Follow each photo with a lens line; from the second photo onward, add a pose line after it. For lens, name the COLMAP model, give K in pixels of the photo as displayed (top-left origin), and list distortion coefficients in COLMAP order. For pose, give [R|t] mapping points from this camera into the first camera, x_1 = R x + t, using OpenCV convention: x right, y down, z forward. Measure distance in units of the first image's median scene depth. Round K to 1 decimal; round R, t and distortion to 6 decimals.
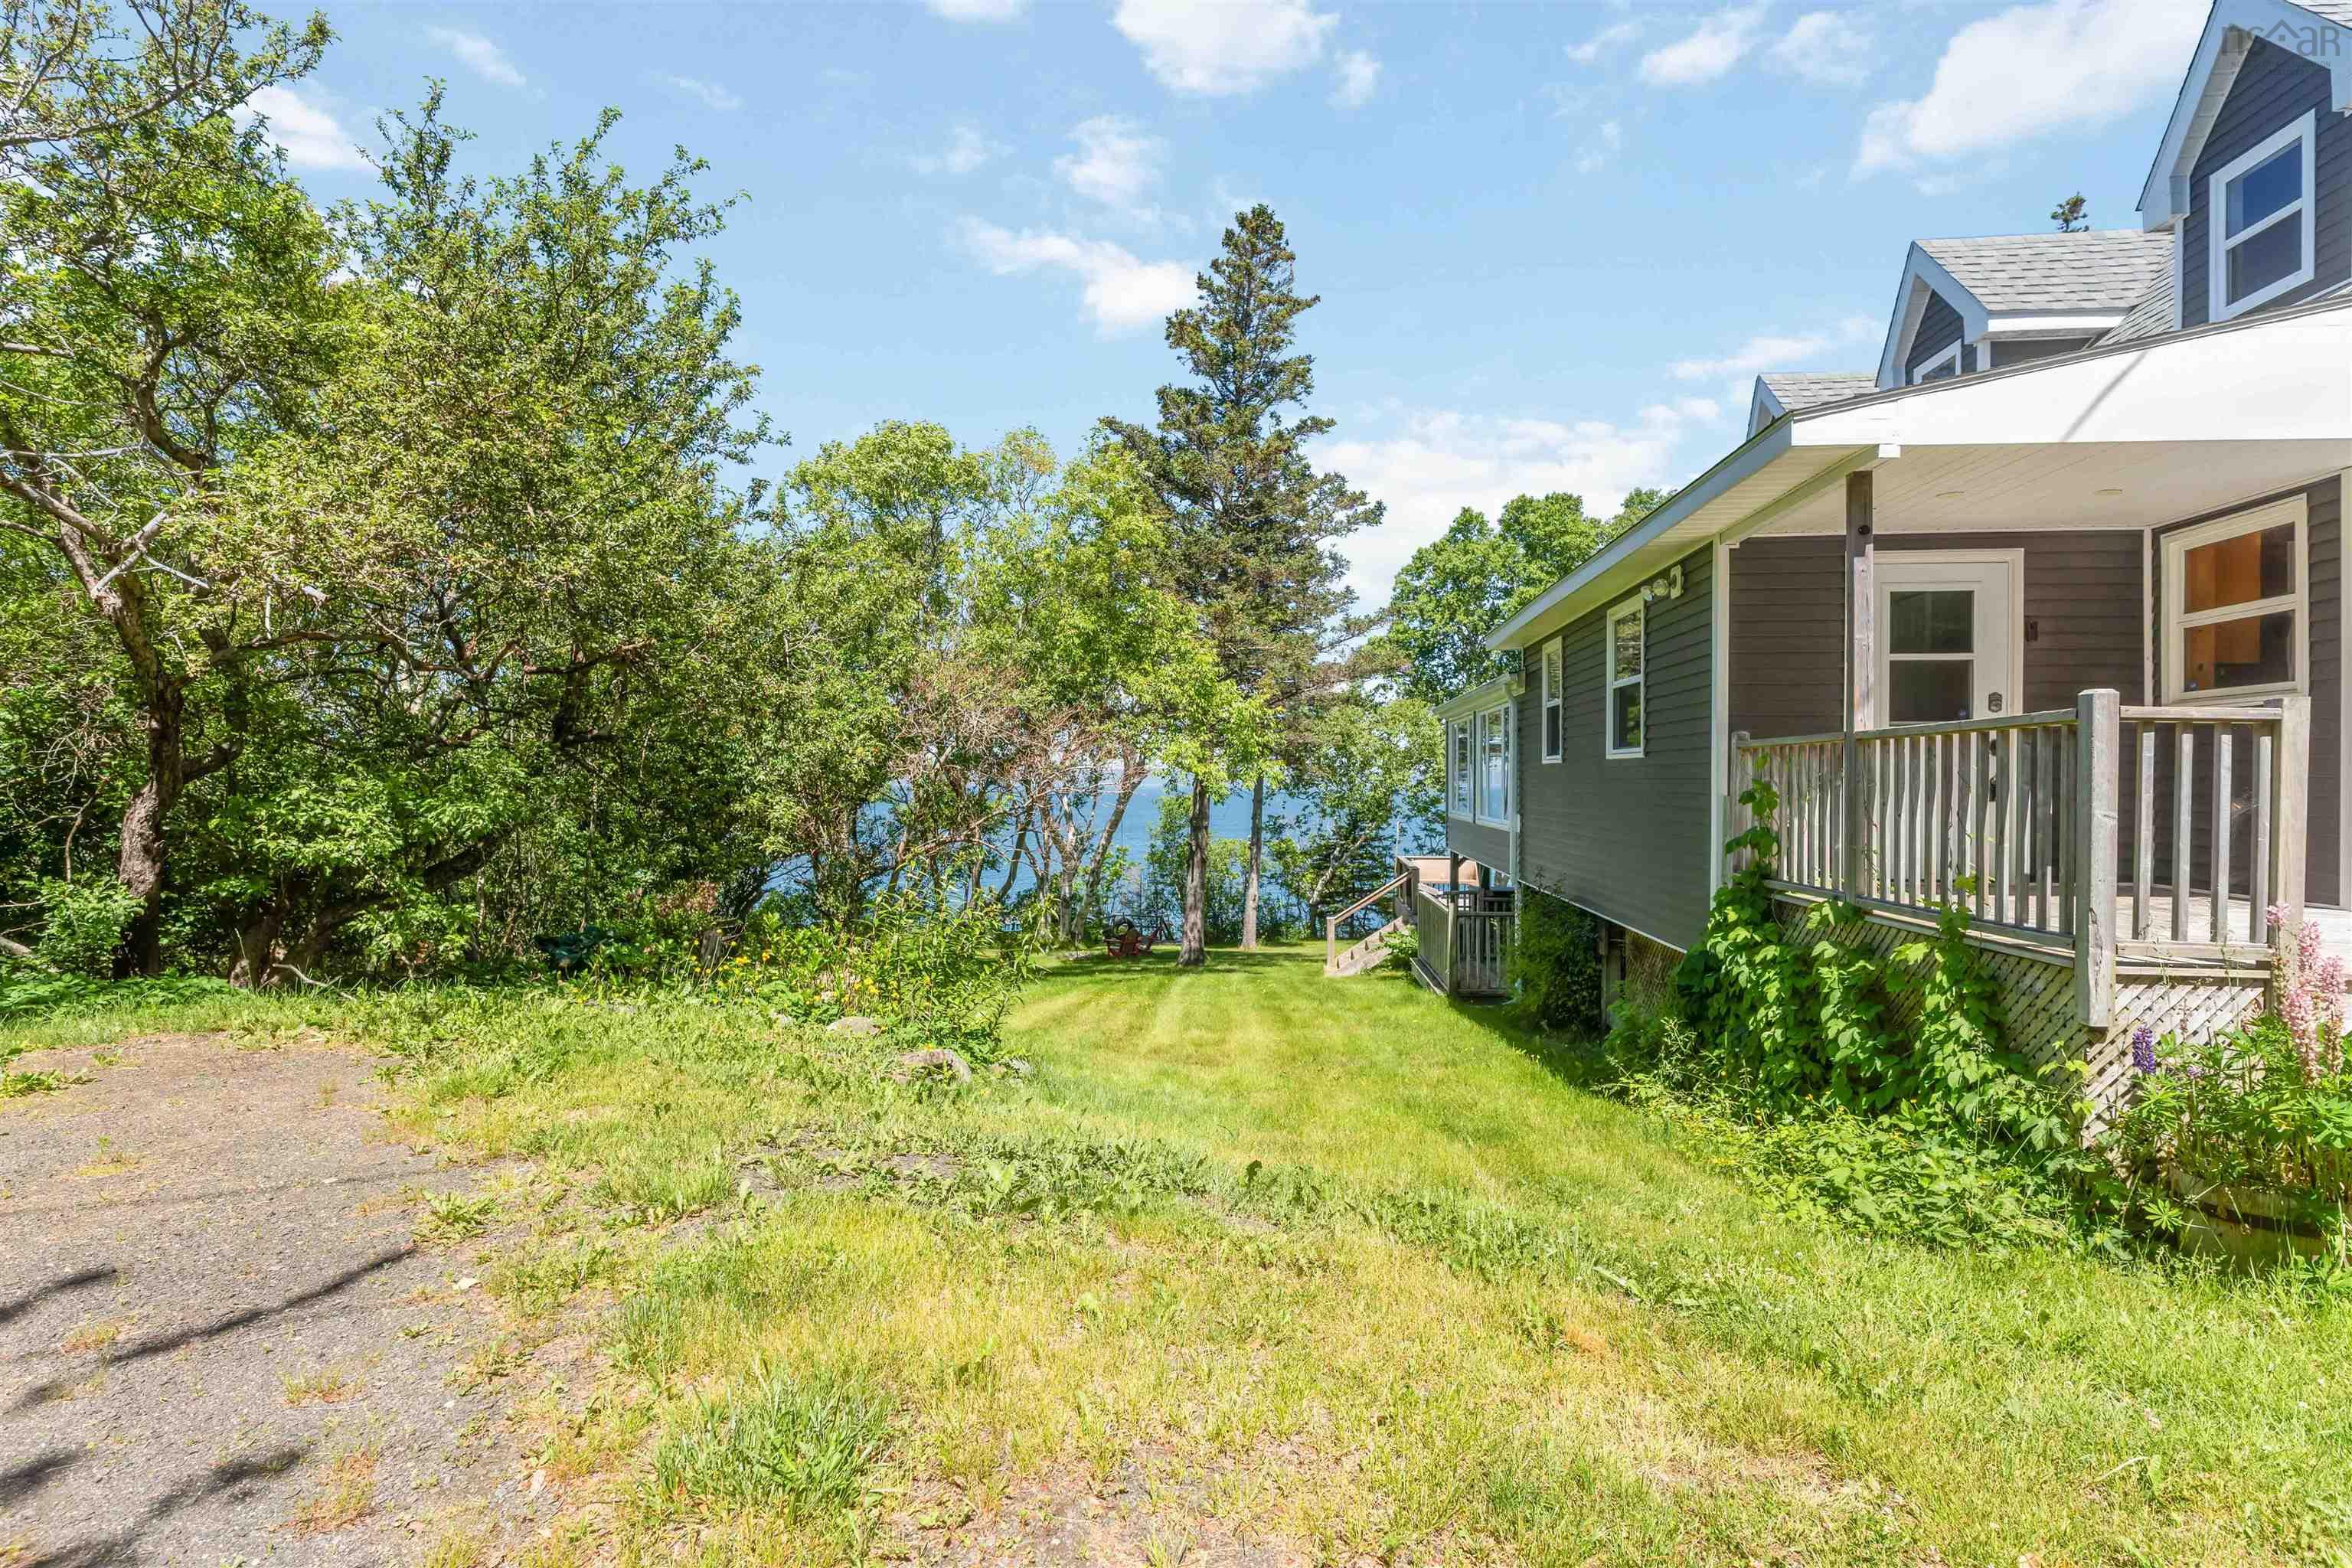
lens RADIAL K [[1104.1, 0, 1172.6], [0, 1104.1, 794.8], [0, 0, 1]] dist [-0.000837, -0.000865]
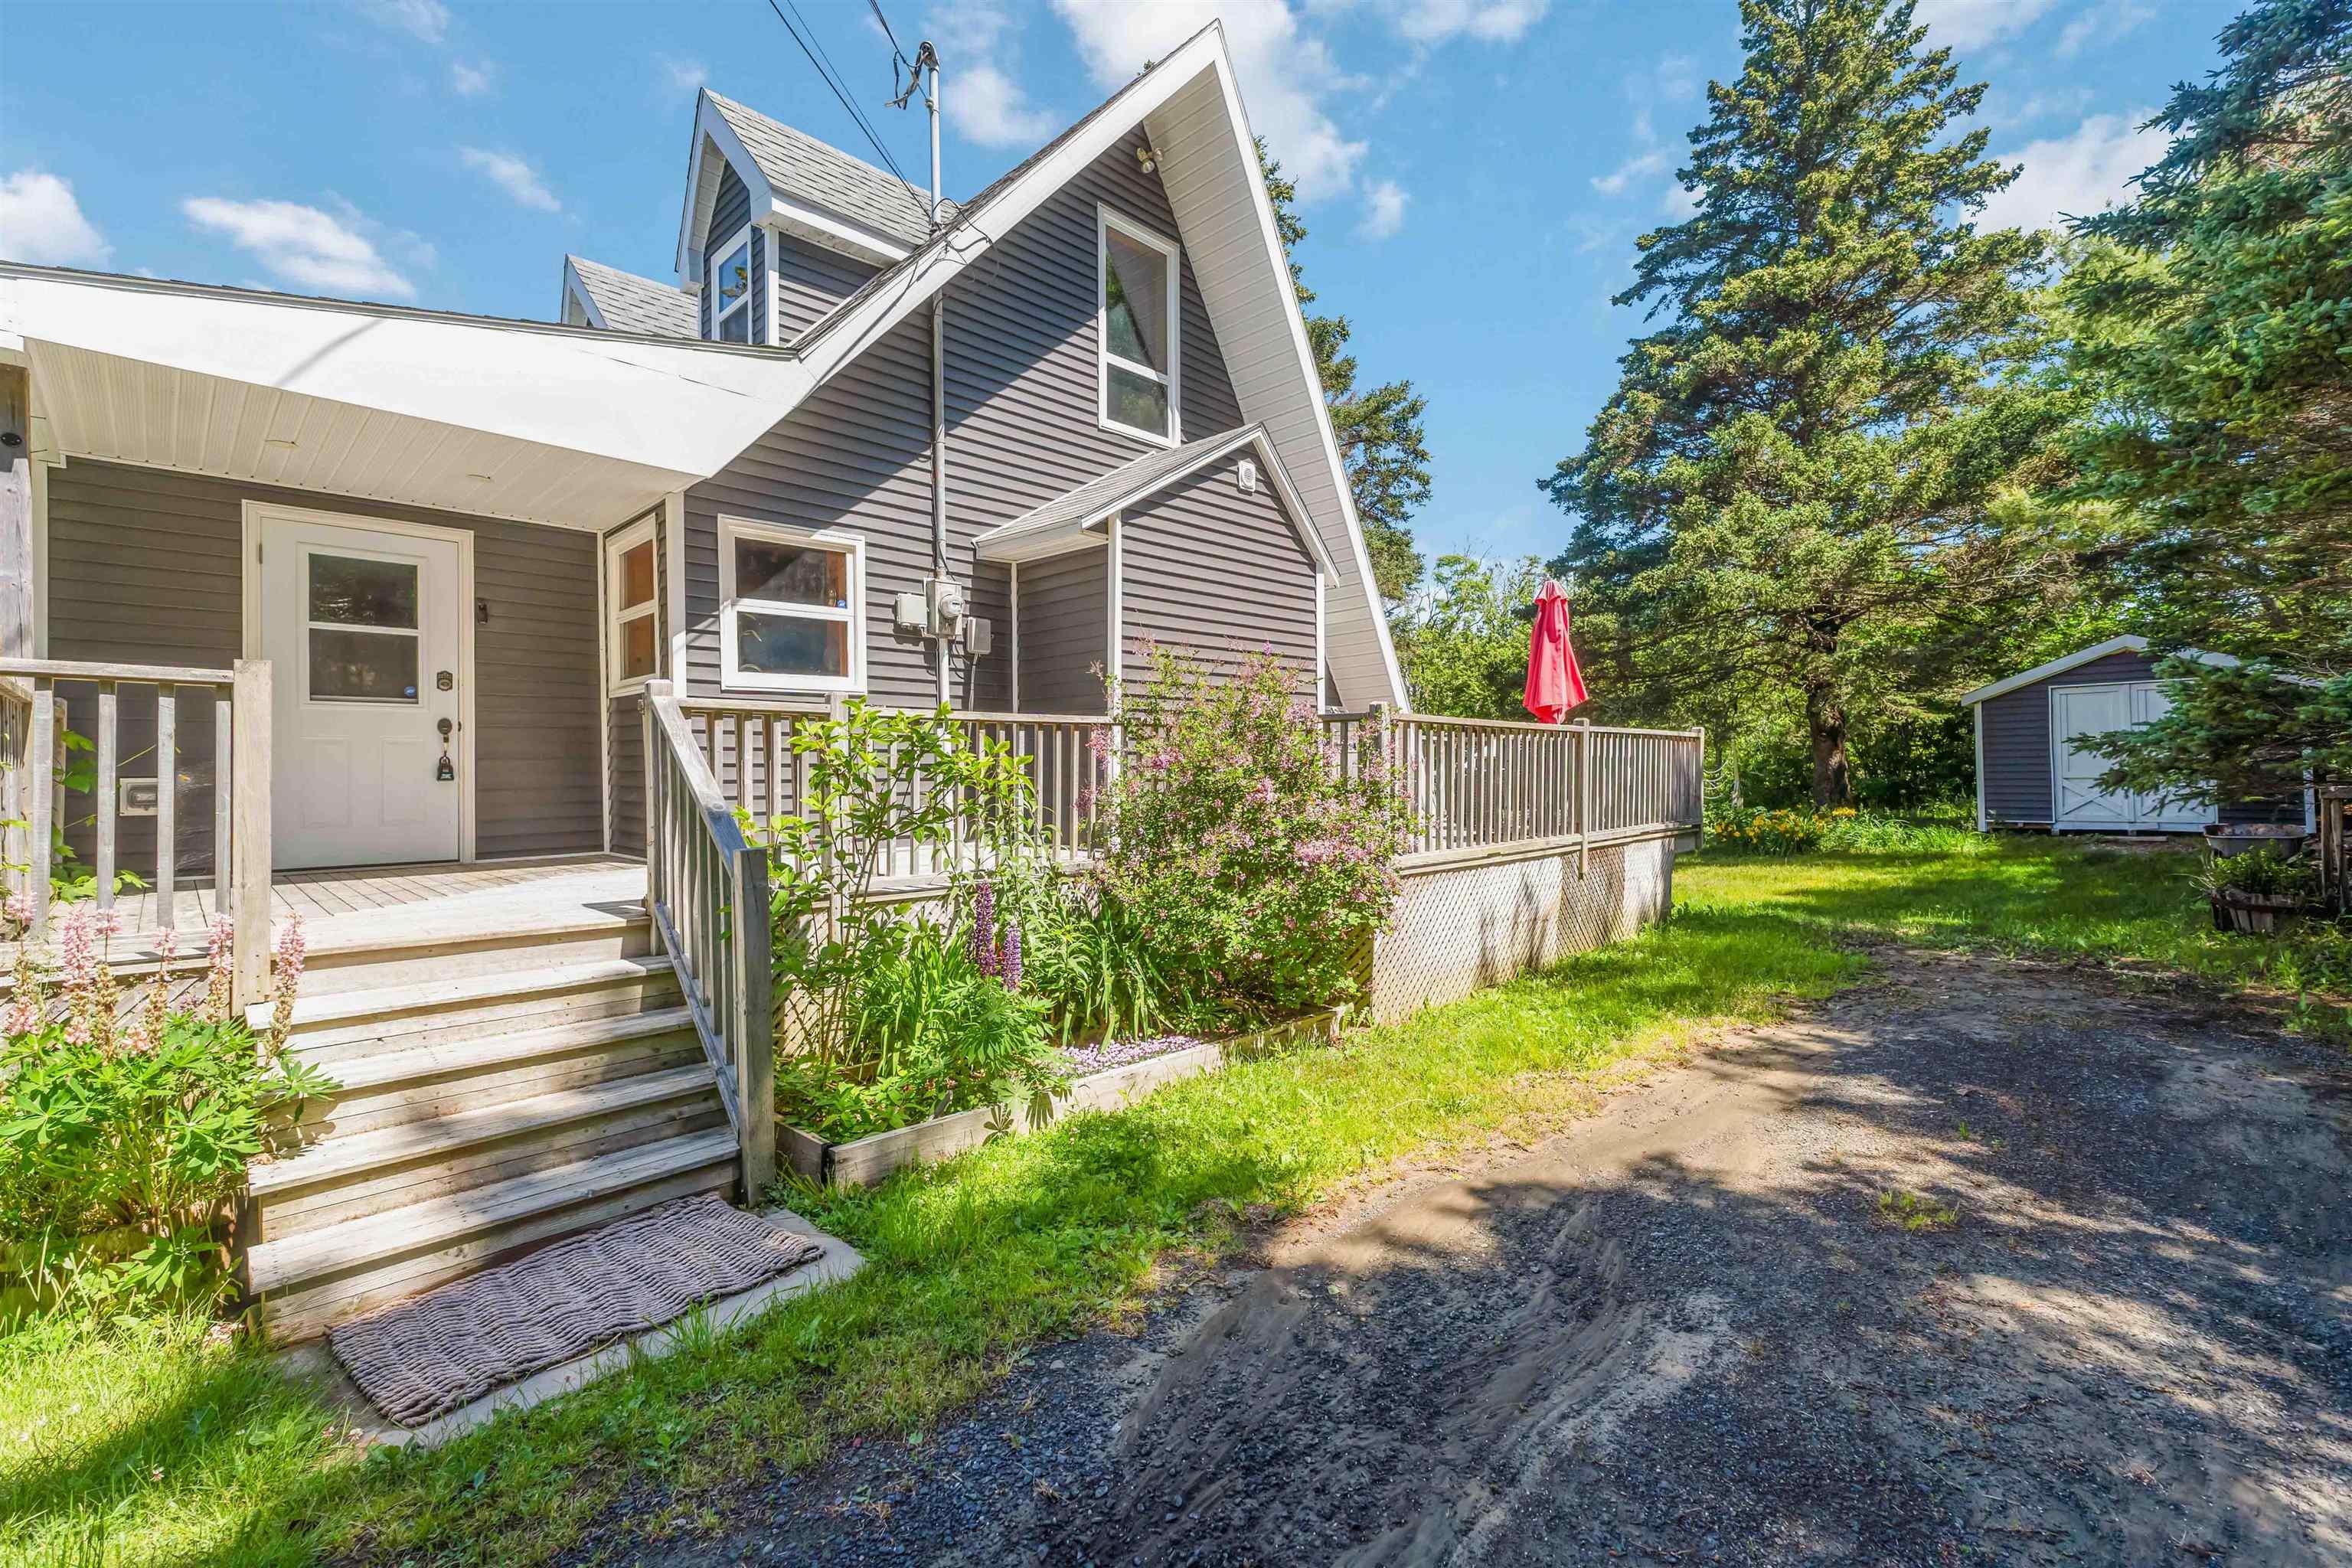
lens RADIAL K [[983.6, 0, 1180.3], [0, 983.6, 769.2], [0, 0, 1]] dist [-0.000464, -0.000151]
pose [[0.628432, -0.007403, 0.777830, 0.481339], [0.018335, 0.999818, -0.005298, 0.012465], [-0.777649, 0.017591, 0.628453, -0.070985]]
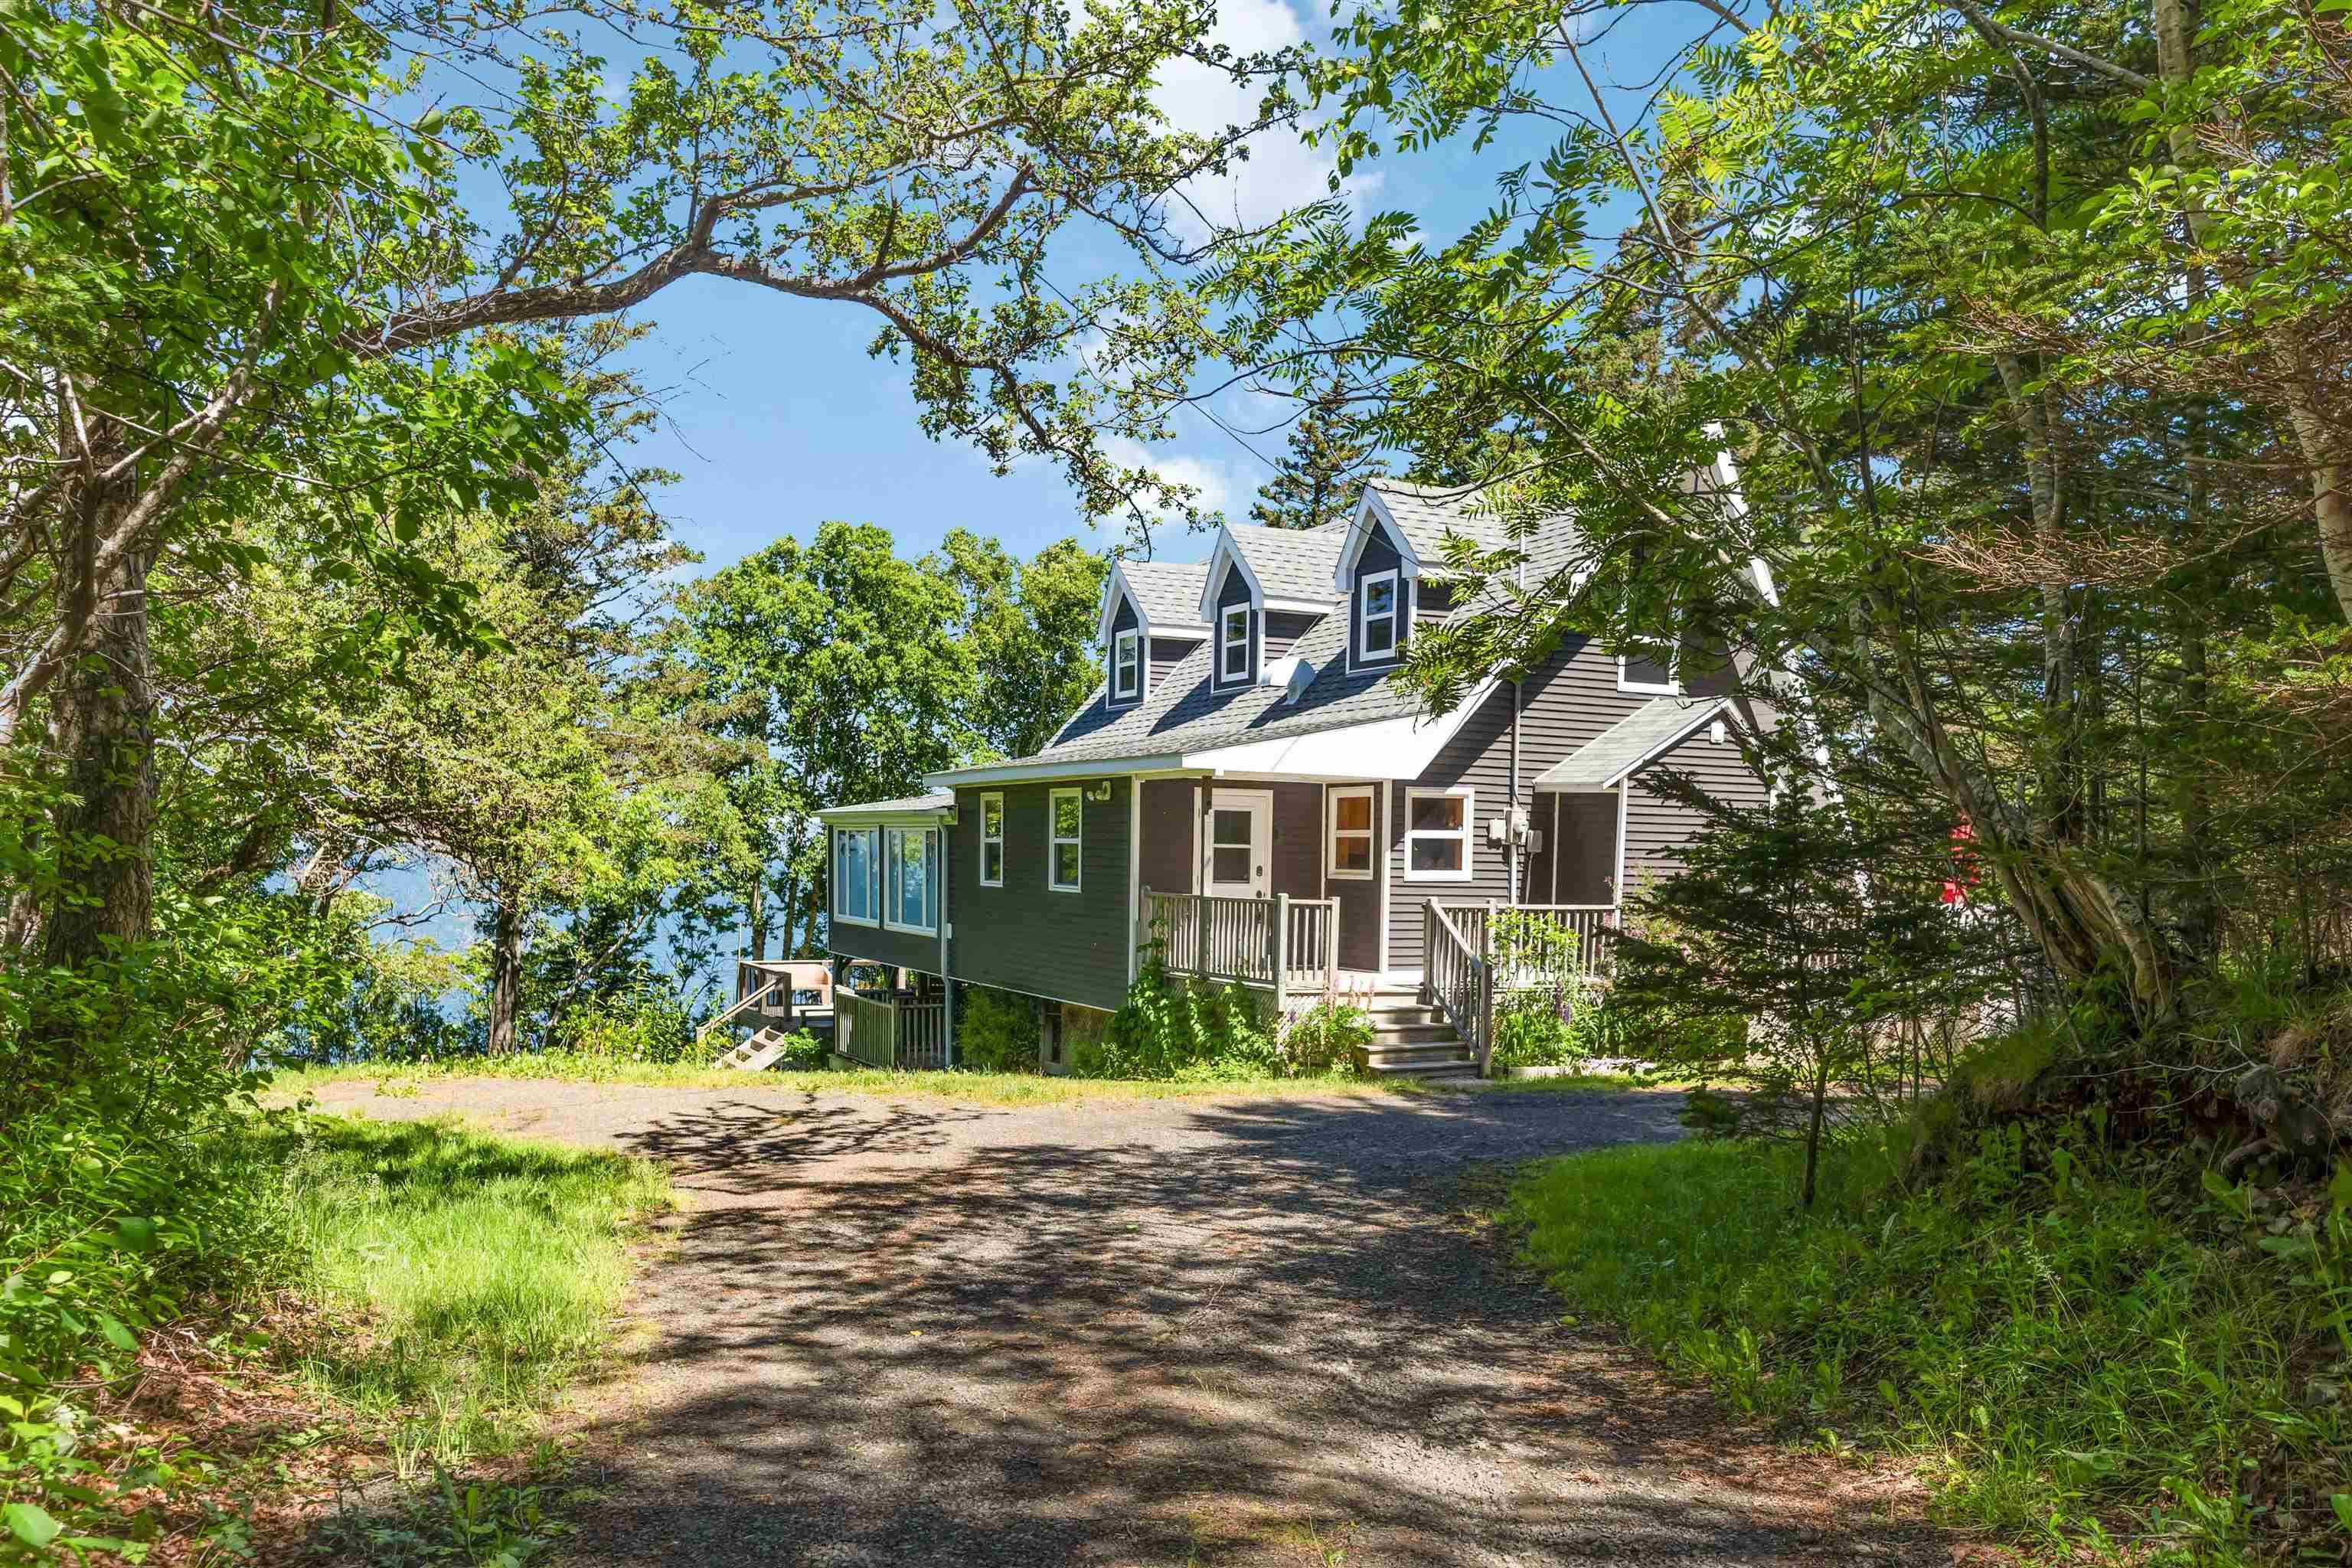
lens RADIAL K [[1775.1, 0, 1179.3], [0, 1775.1, 1055.4], [0, 0, 1]] dist [-0.003811, -0.001830]
pose [[0.835713, -0.047267, 0.547128, -1.079222], [-0.011925, 0.994492, 0.104129, -0.086526], [-0.549037, -0.093546, 0.830547, -1.523664]]
